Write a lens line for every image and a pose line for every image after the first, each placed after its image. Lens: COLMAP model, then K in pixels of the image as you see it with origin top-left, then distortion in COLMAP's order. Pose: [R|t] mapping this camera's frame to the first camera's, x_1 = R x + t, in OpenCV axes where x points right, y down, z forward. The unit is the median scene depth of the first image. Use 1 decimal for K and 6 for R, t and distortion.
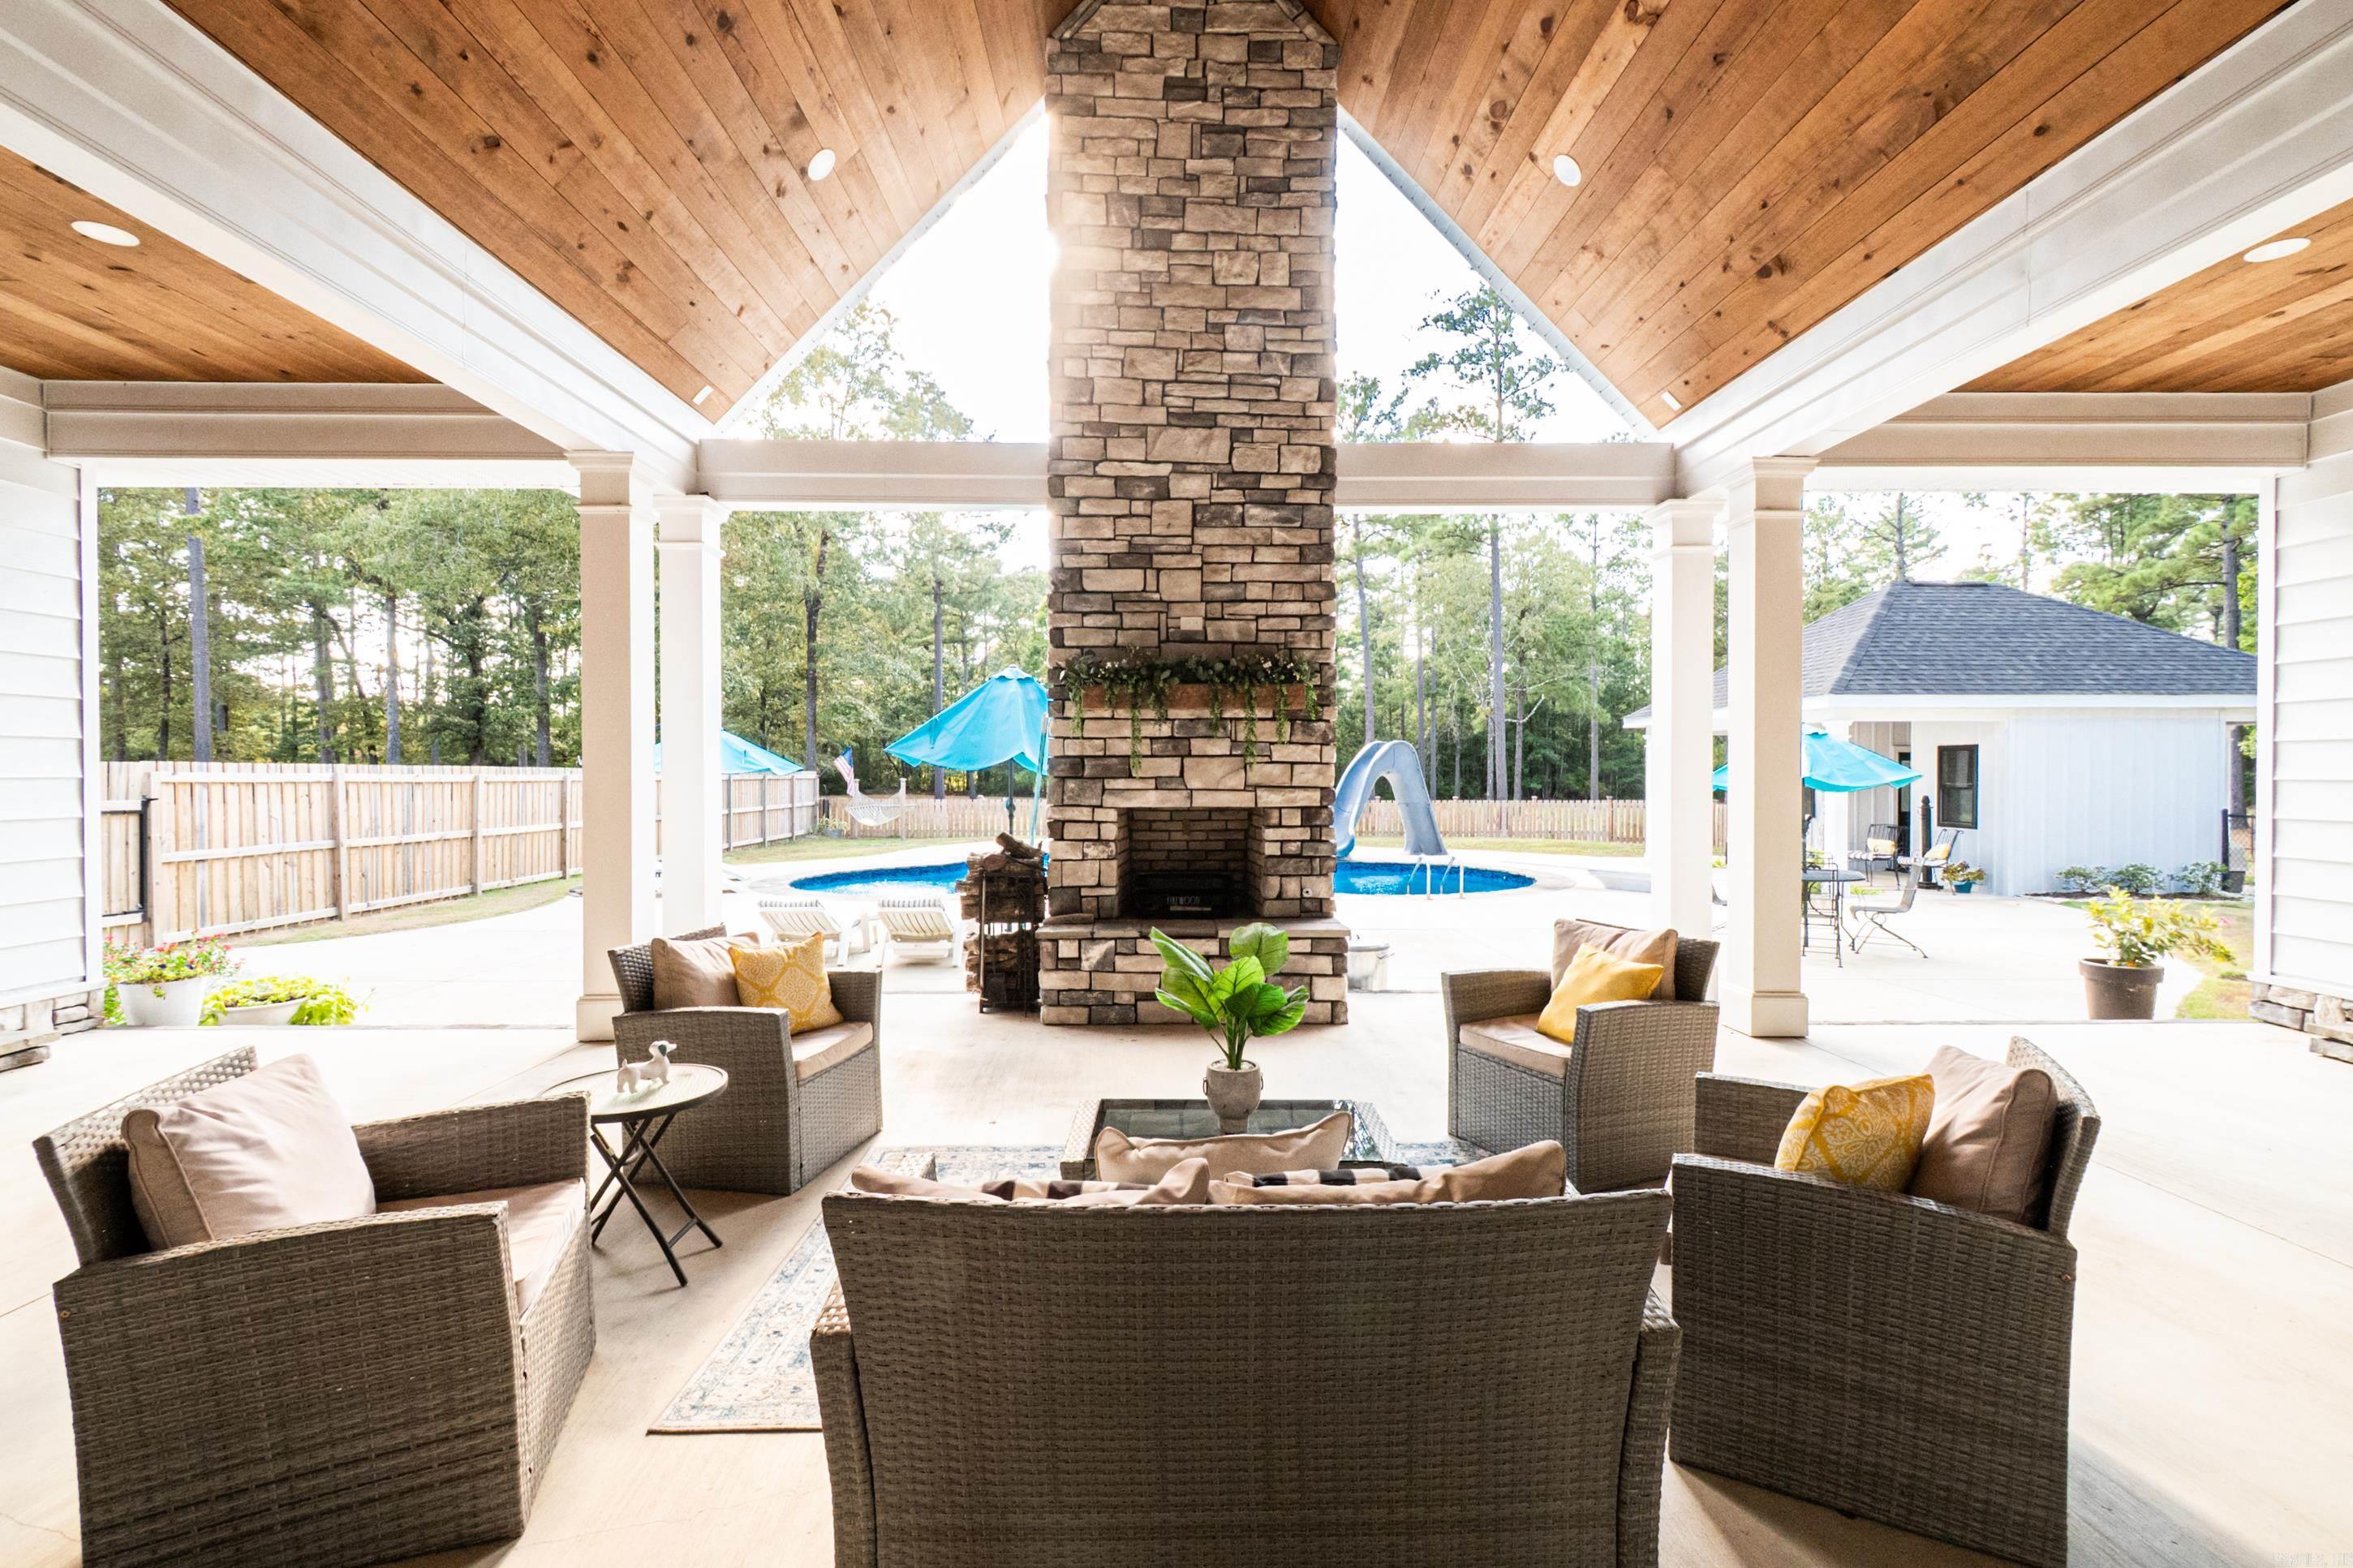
lens RADIAL K [[1035.9, 0, 1172.8], [0, 1035.9, 780.9], [0, 0, 1]] dist [0.001503, -0.002988]
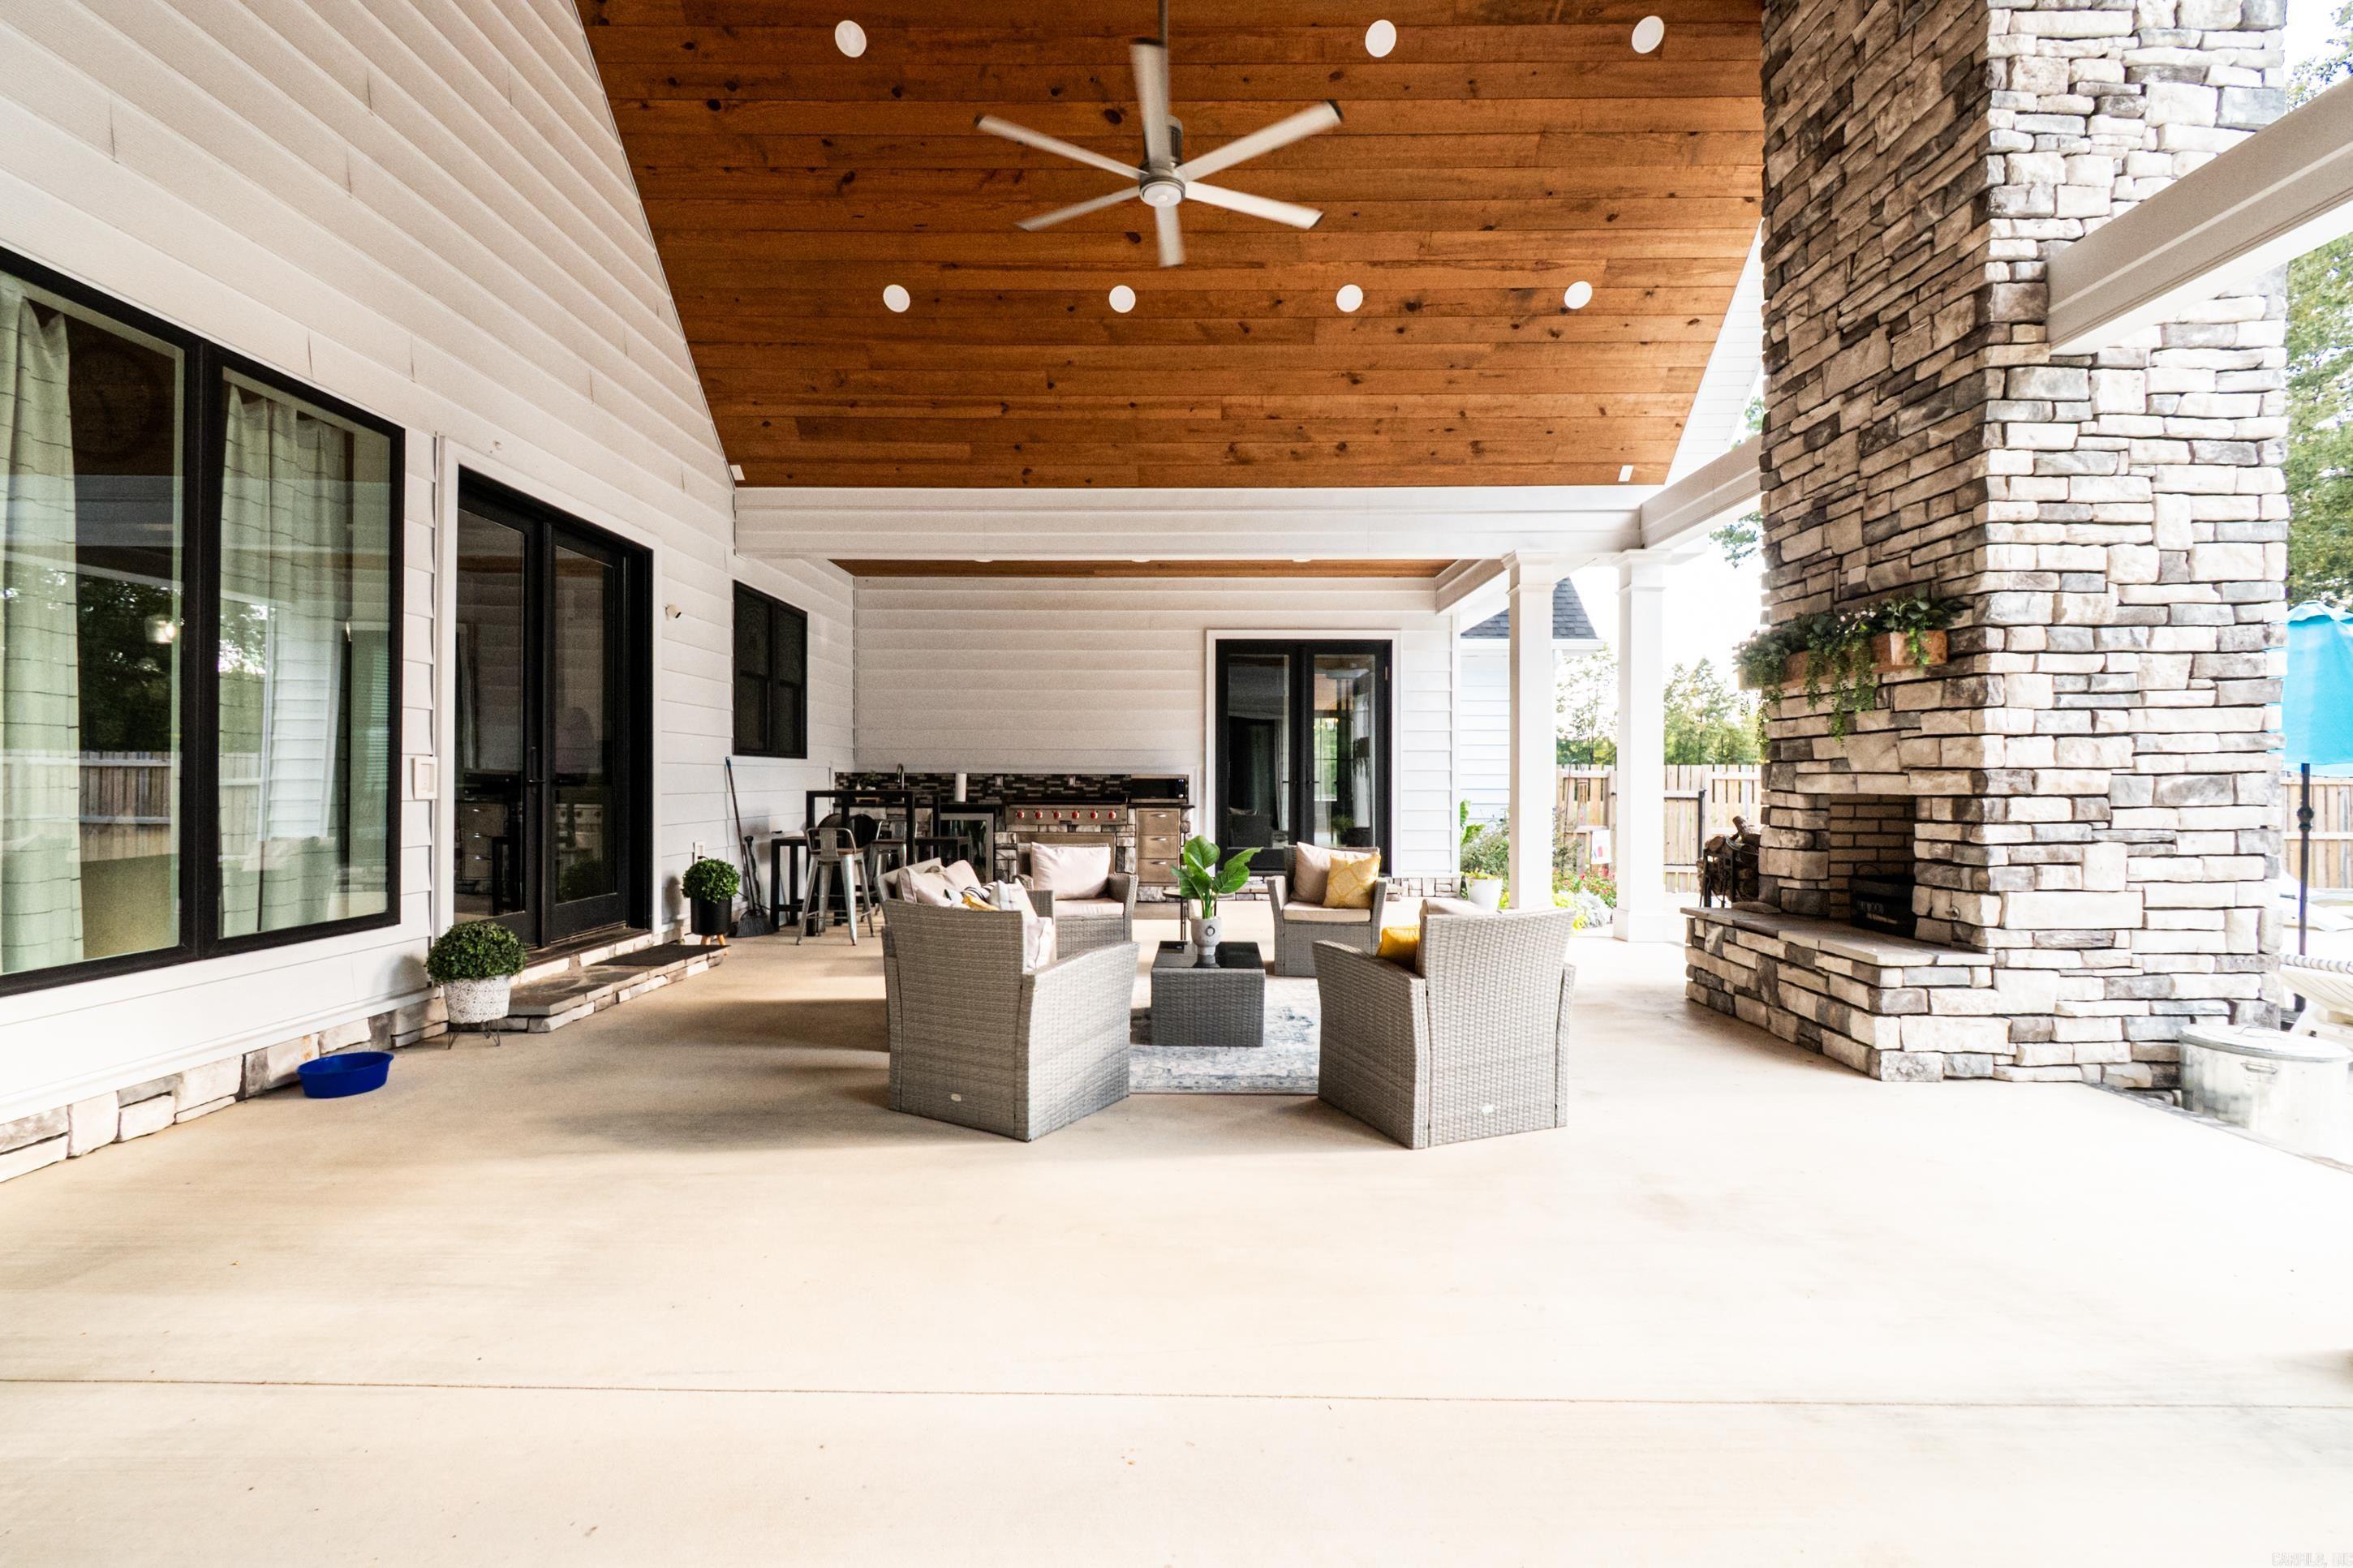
lens RADIAL K [[1035.9, 0, 1171.9], [0, 1035.9, 783.6], [0, 0, 1]] dist [0.001503, -0.002988]
pose [[-0.023033, 0.002644, -0.999731, 0.870561], [-0.011342, 0.999931, 0.002906, 0.020651], [0.999670, 0.011406, -0.023001, 0.466501]]
